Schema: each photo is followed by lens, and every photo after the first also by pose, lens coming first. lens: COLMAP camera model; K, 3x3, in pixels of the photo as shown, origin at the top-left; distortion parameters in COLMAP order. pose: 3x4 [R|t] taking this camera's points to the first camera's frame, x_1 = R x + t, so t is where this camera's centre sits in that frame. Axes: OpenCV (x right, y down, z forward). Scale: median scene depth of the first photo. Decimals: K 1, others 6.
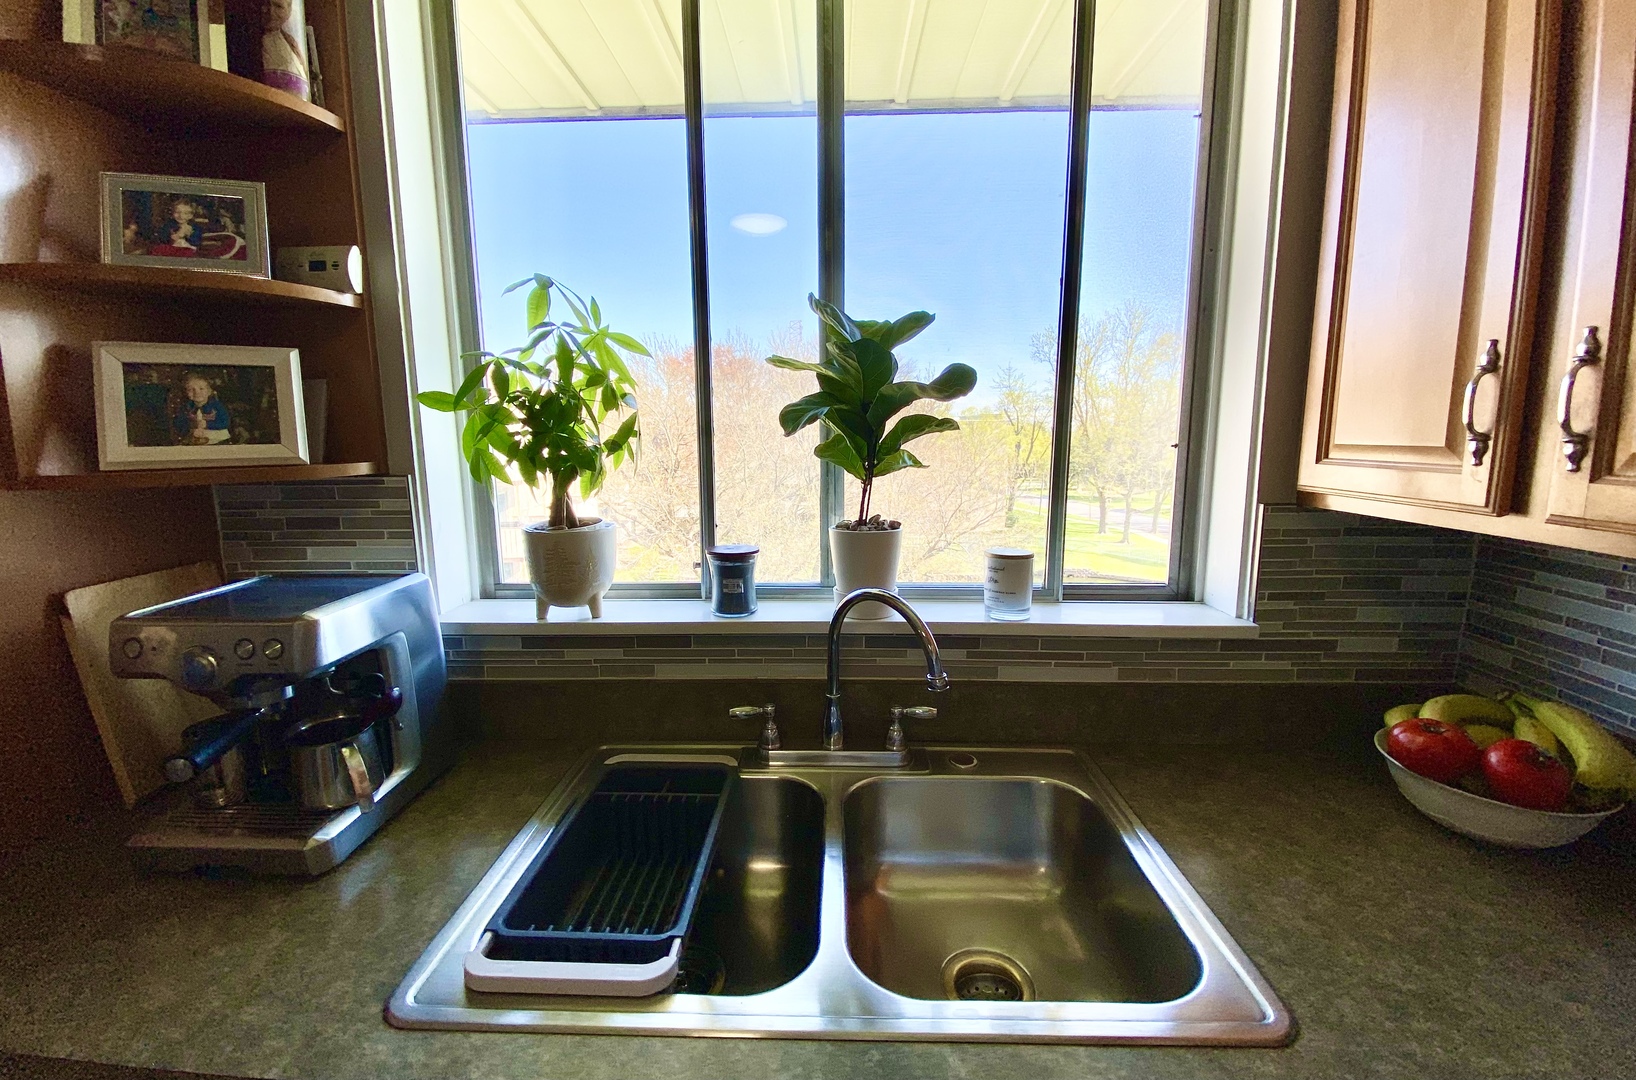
lens RADIAL K [[704.5, 0, 818.0], [0, 704.5, 540.0], [0, 0, 1]] dist [-0.011543, -0.000054]
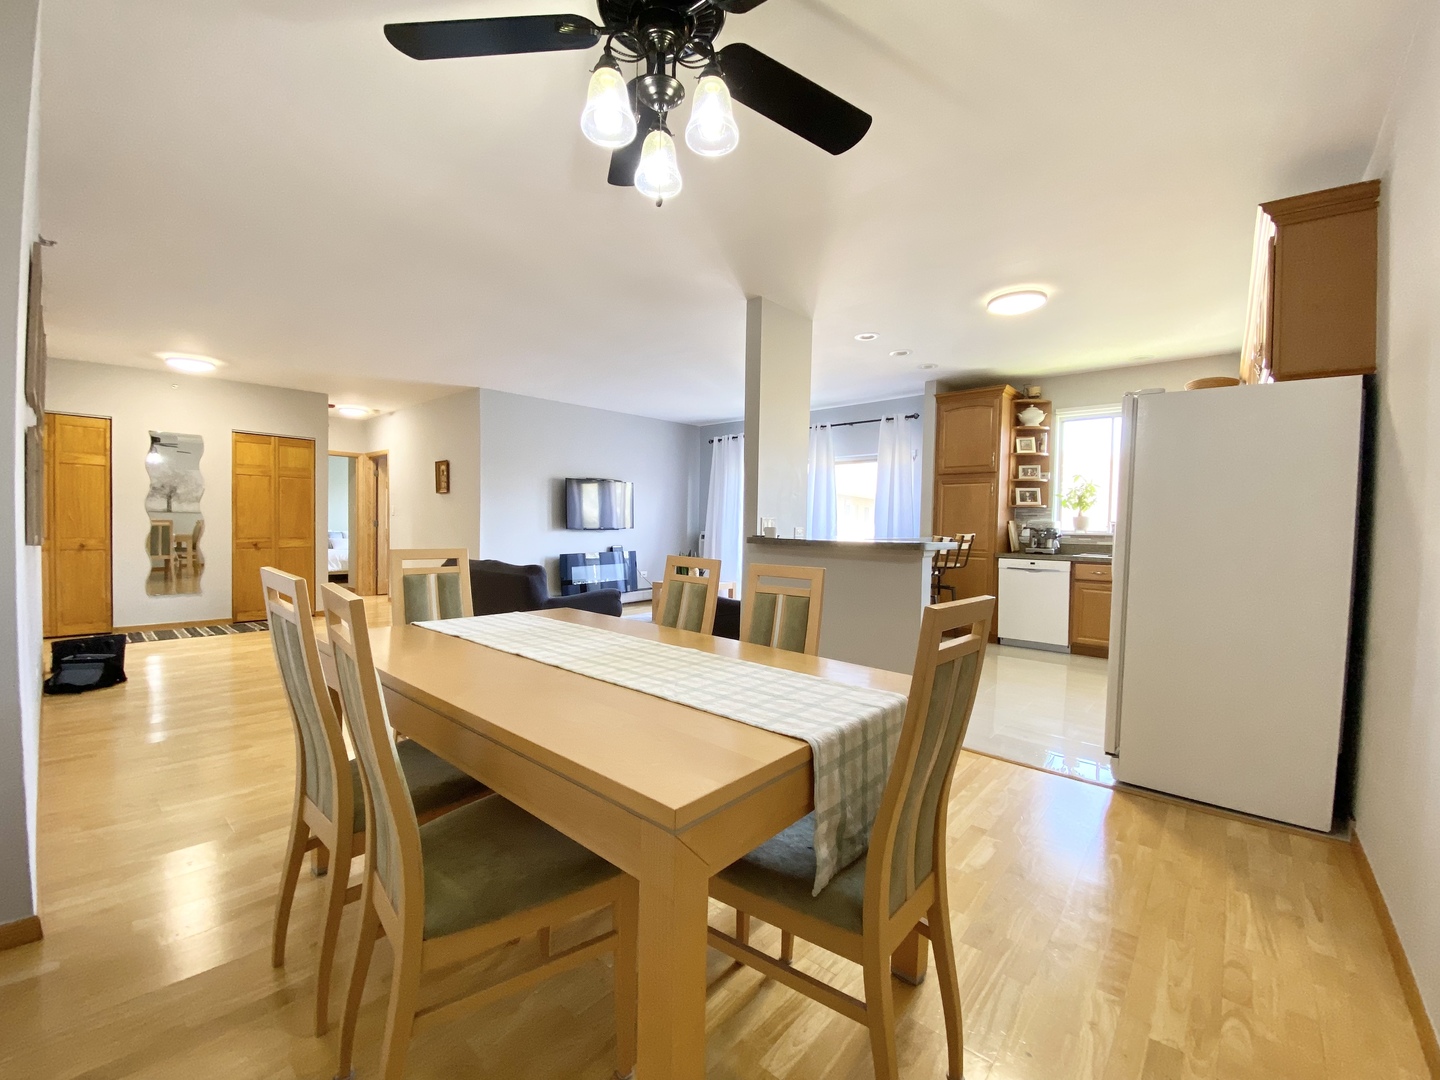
lens RADIAL K [[595.9, 0, 714.8], [0, 595.9, 547.3], [0, 0, 1]] dist [0.000005, -0.000467]
pose [[0.769024, 0.044892, -0.637641, 0.488099], [-0.116731, 0.990620, -0.071040, 0.971673], [0.628471, 0.129064, 0.767051, -4.837695]]
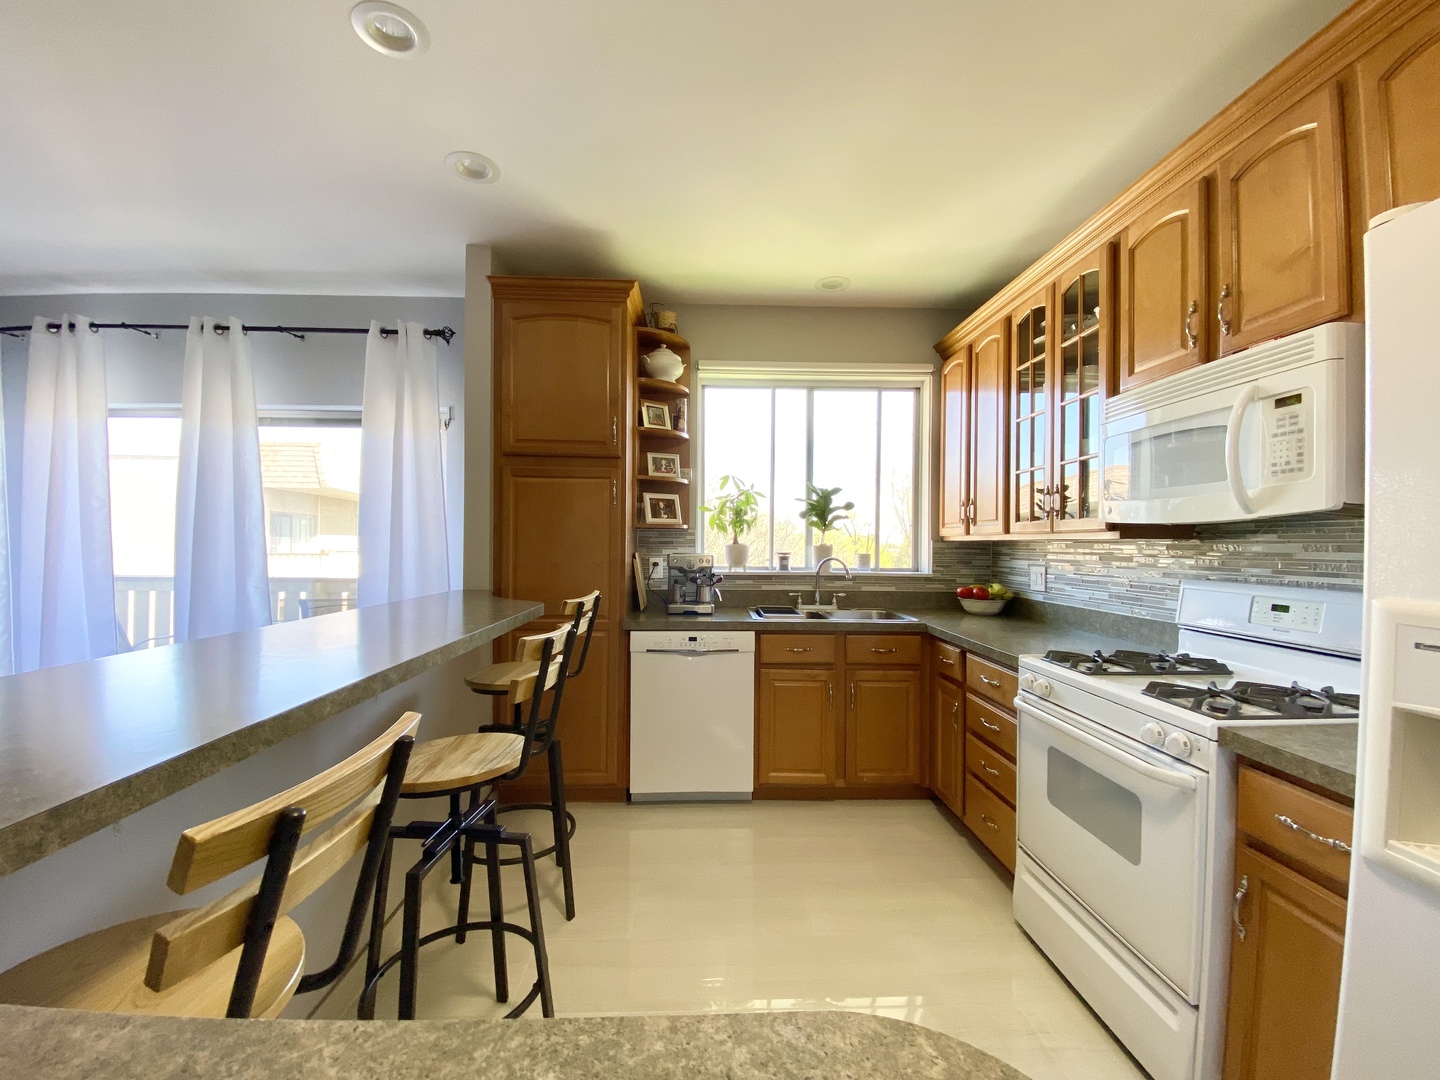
lens RADIAL K [[595.9, 0, 714.8], [0, 595.9, 547.3], [0, 0, 1]] dist [0.000005, -0.000467]
pose [[0.998919, 0.012617, 0.044750, -0.628847], [-0.005911, 0.989129, -0.146930, 0.444886], [-0.046117, 0.146506, 0.988134, -1.991398]]
